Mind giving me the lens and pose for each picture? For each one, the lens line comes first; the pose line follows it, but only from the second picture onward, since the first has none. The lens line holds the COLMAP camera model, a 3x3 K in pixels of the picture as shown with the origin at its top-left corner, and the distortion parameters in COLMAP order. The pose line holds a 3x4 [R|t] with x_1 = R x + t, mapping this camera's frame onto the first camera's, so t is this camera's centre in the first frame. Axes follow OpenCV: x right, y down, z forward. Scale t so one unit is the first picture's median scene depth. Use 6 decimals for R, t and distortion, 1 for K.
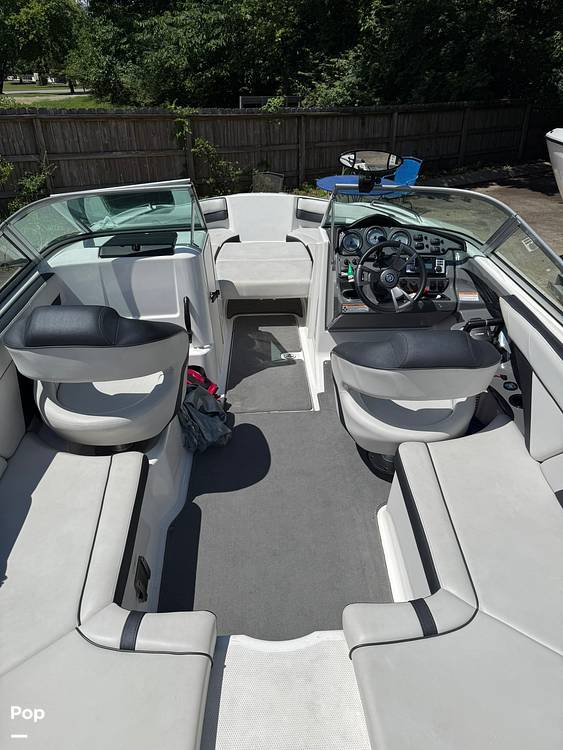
lens RADIAL K [[529.5, 0, 285.5], [0, 529.5, 369.6], [0, 0, 1]] dist [0.042557, -0.066471]
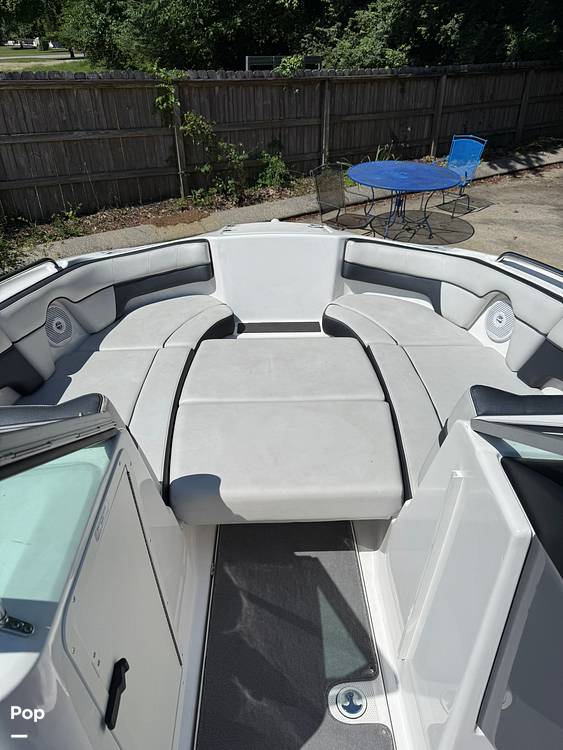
lens RADIAL K [[529.5, 0, 281.0], [0, 529.5, 375.6], [0, 0, 1]] dist [0.042557, -0.066471]
pose [[0.999668, 0.008265, -0.024395, -0.011175], [-0.006781, 0.998157, 0.060306, -0.092131], [0.024849, -0.060121, 0.997882, 0.195106]]
